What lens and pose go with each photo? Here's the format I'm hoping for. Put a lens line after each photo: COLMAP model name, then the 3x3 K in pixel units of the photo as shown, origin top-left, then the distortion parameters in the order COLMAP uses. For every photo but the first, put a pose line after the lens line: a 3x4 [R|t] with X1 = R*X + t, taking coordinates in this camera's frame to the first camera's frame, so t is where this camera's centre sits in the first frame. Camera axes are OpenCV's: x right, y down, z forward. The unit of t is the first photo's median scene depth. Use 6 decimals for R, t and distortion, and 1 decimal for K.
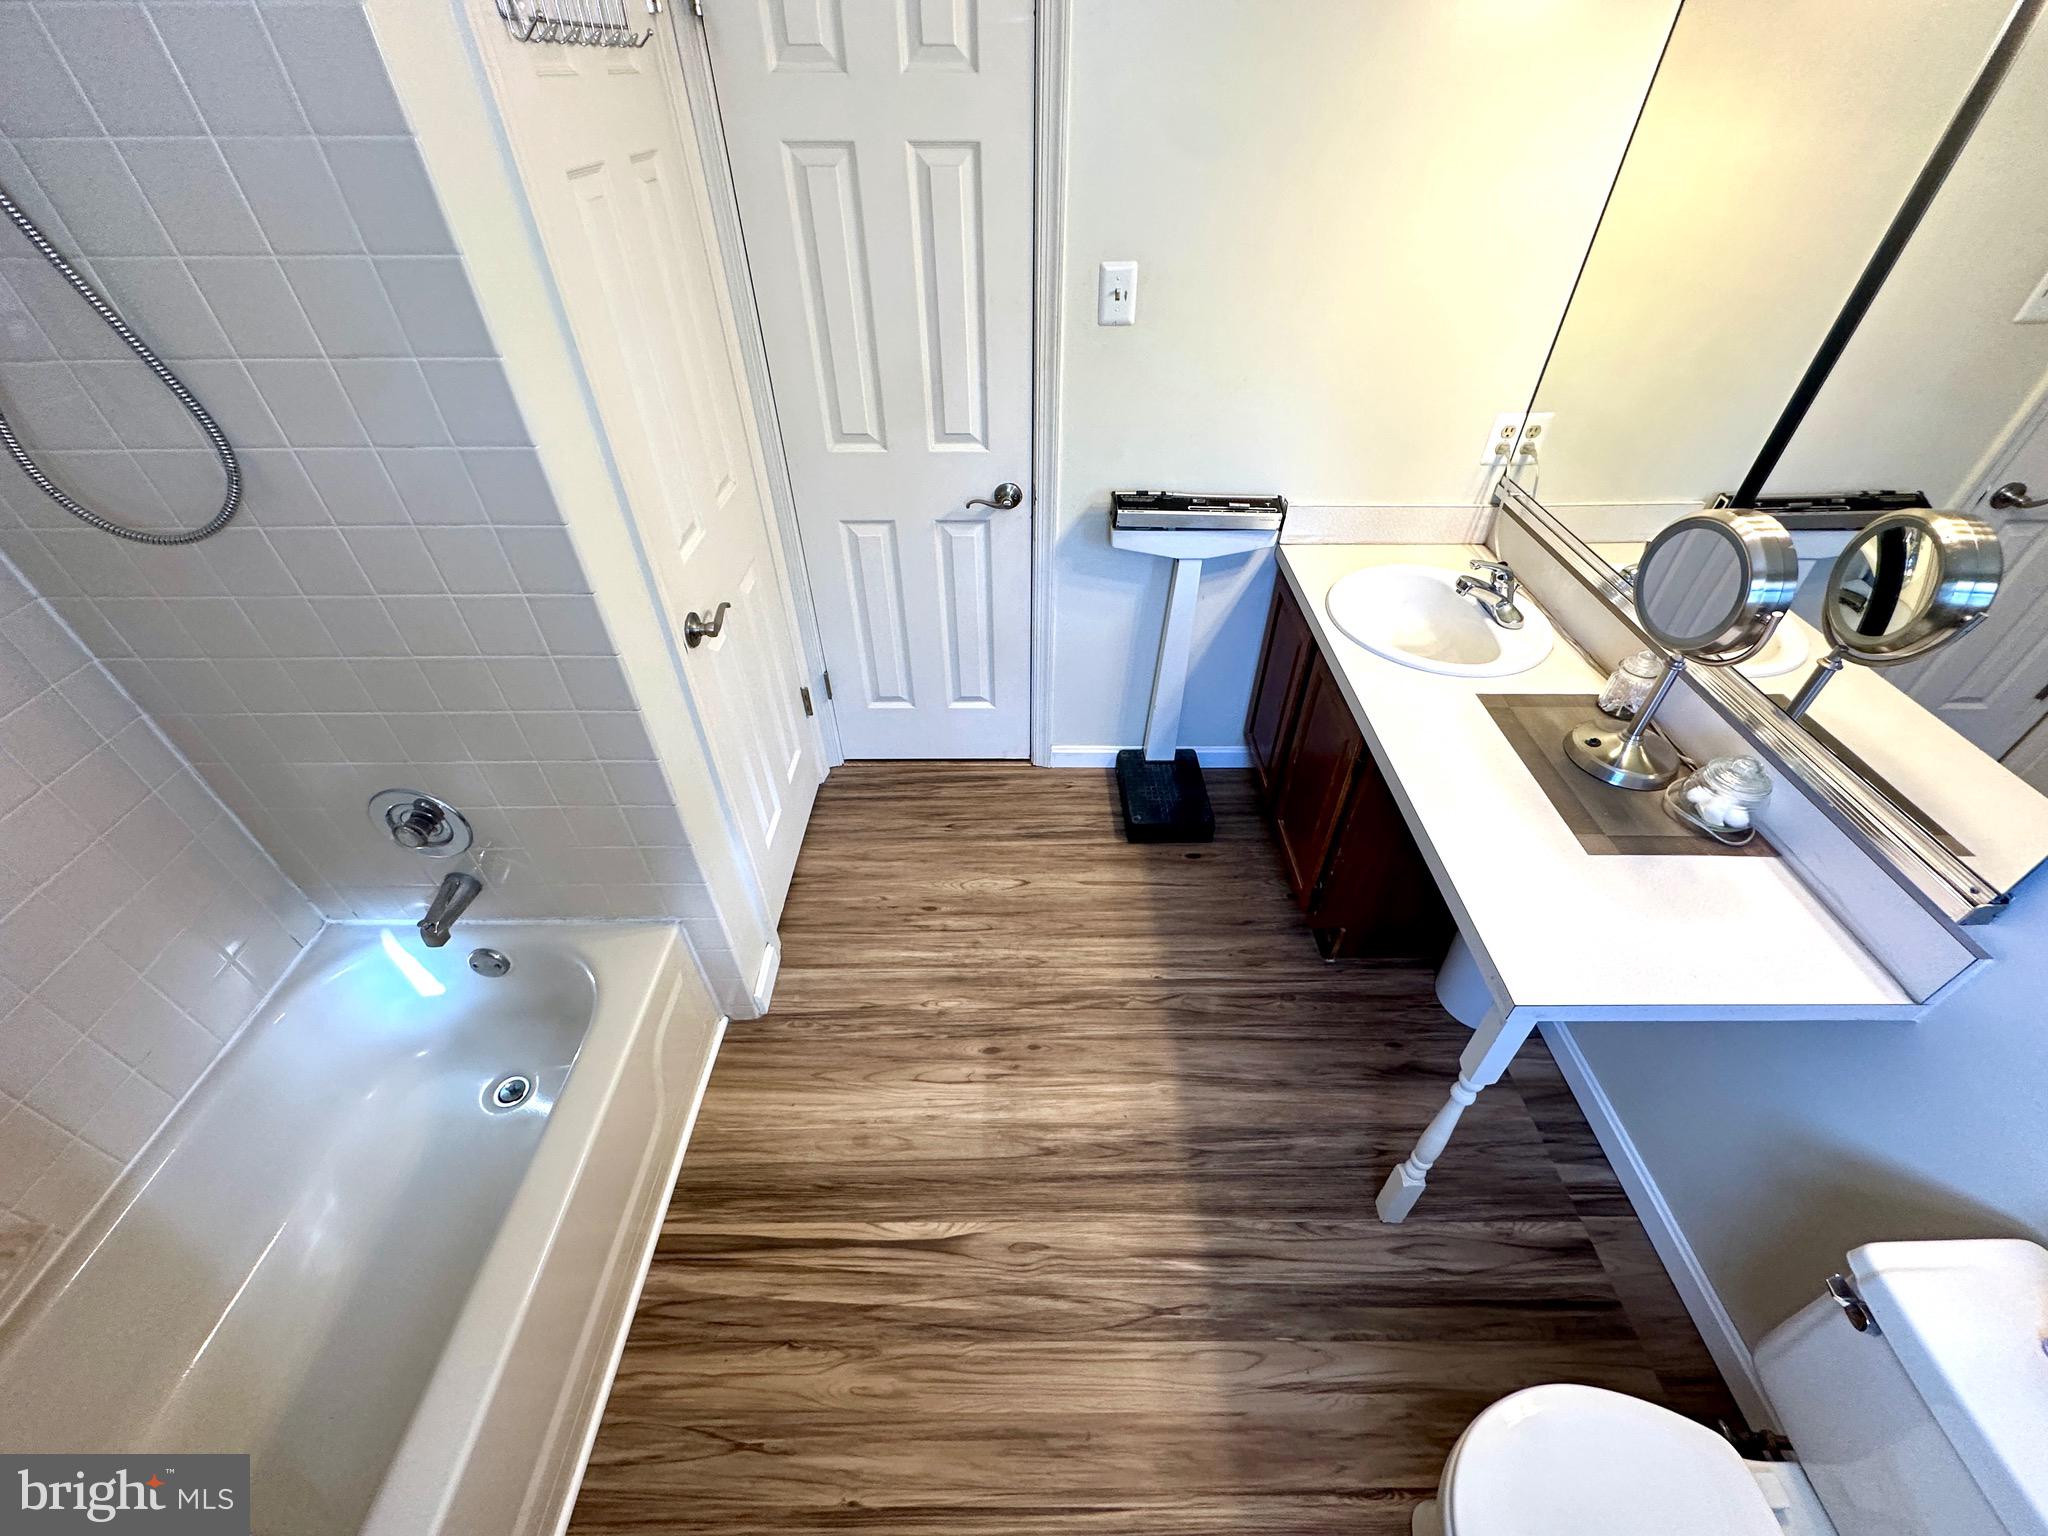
lens RADIAL K [[814.2, 0, 1023.8], [0, 814.2, 765.3], [0, 0, 1]] dist [-0.001093, 0.000162]
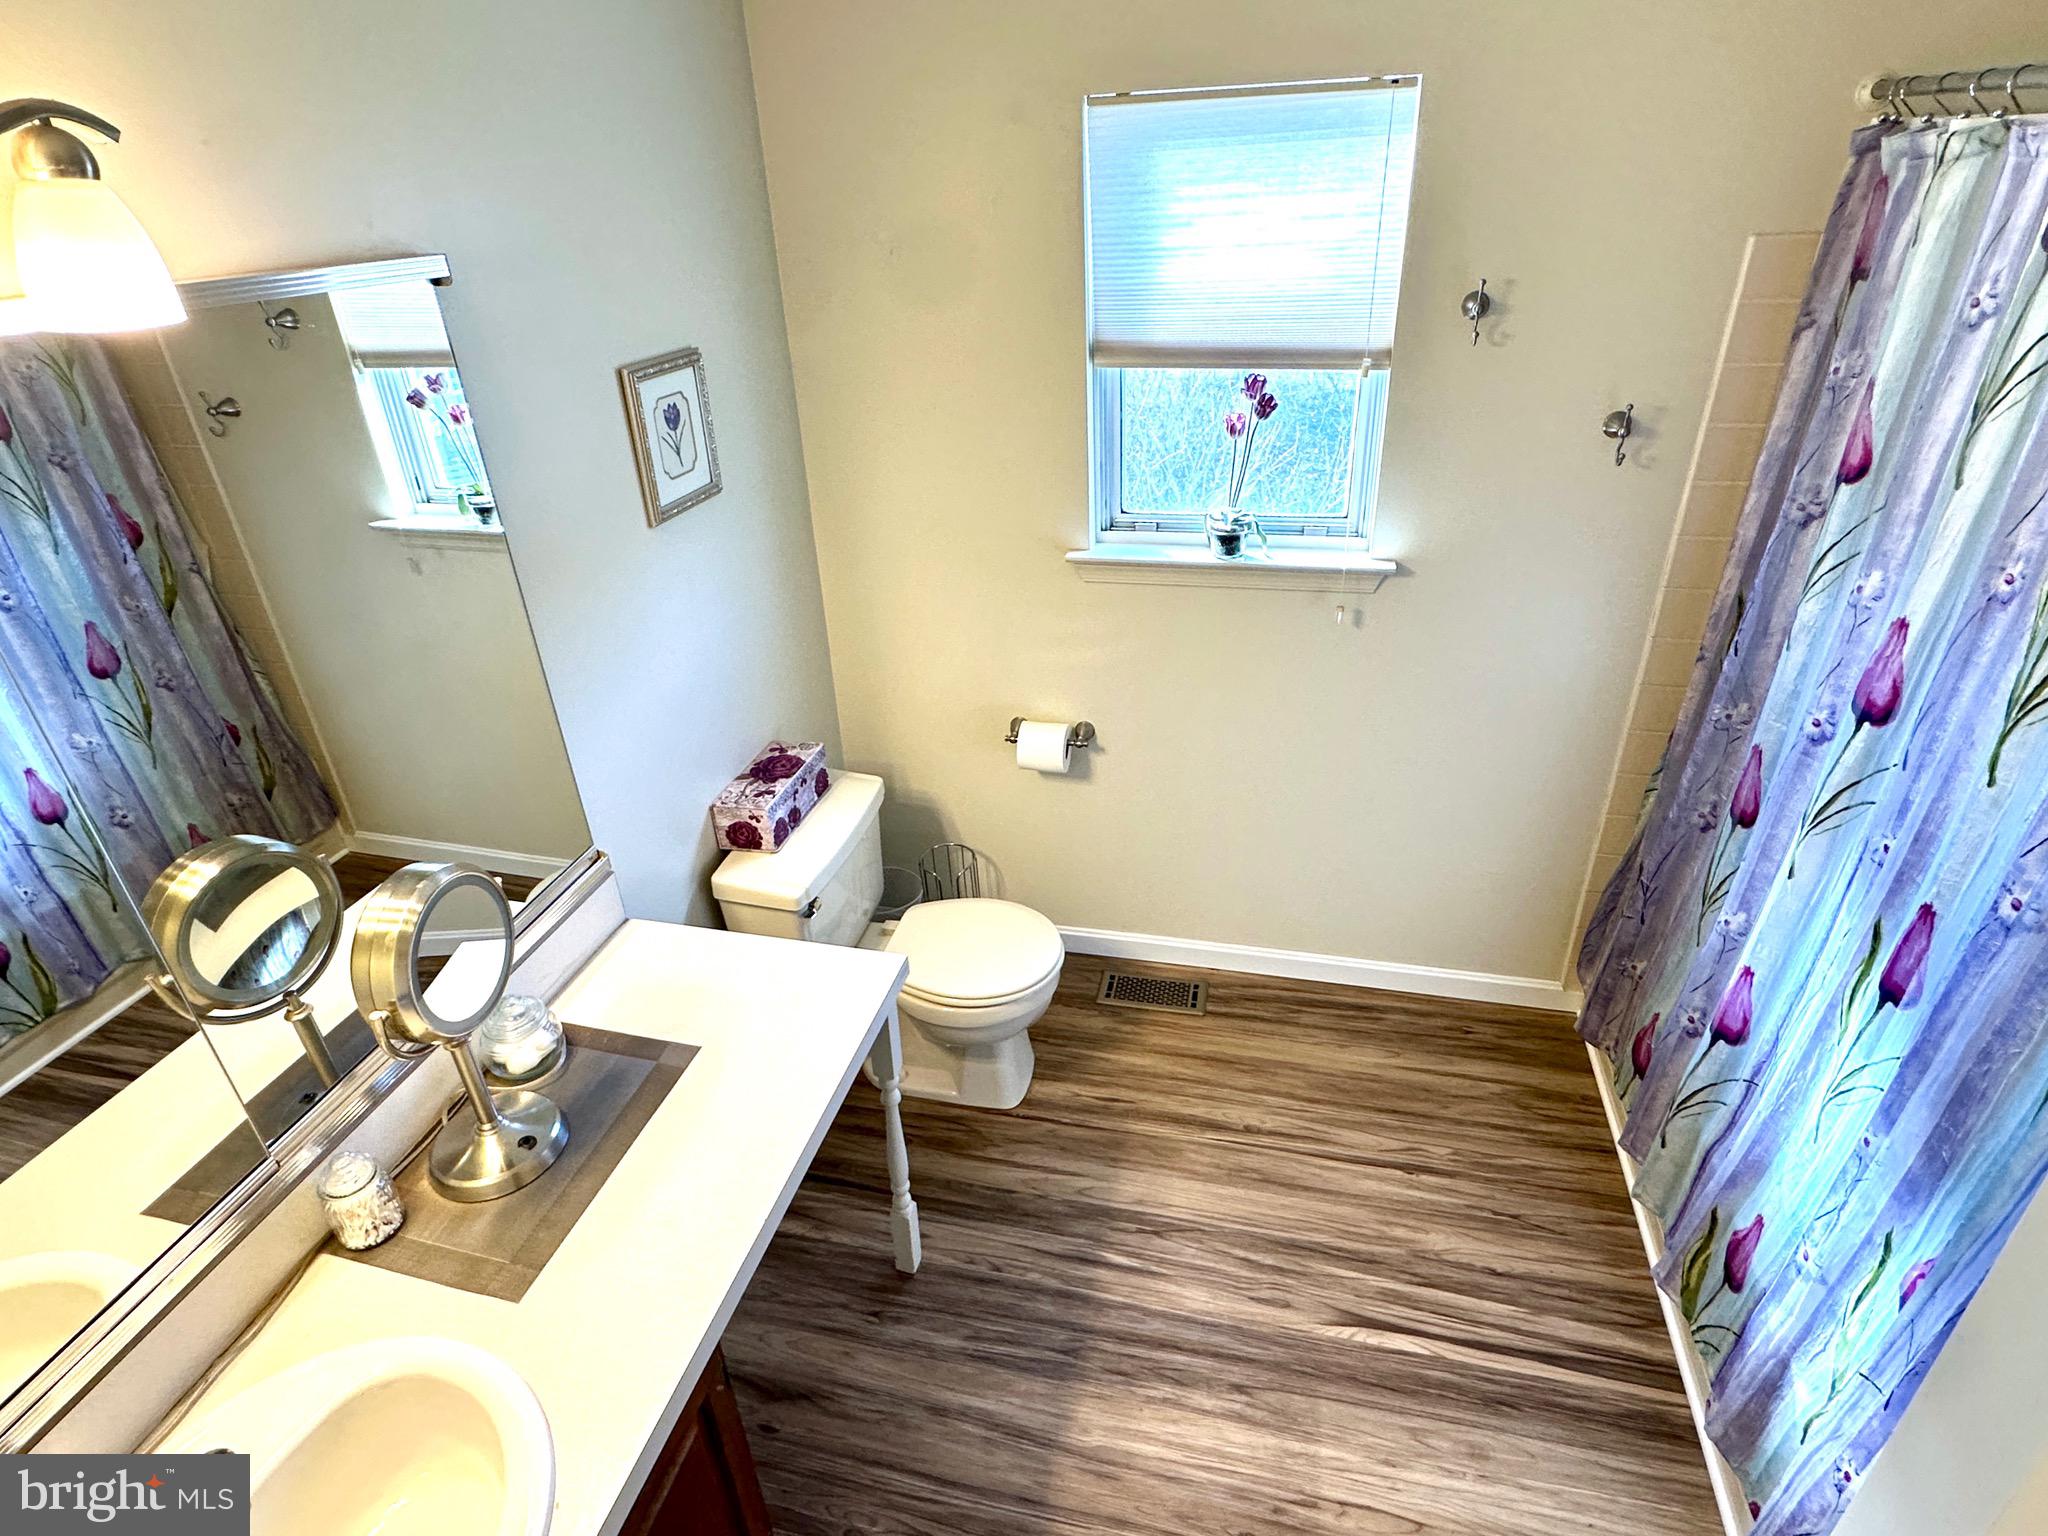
lens RADIAL K [[1034.2, 0, 1038.4], [0, 1034.2, 775.1], [0, 0, 1]] dist [0.001275, 0.000453]
pose [[-0.971206, -0.084932, 0.222590, 0.052280], [0.183710, 0.327895, 0.926680, -0.827057], [-0.151691, 0.940889, -0.302850, 0.791623]]
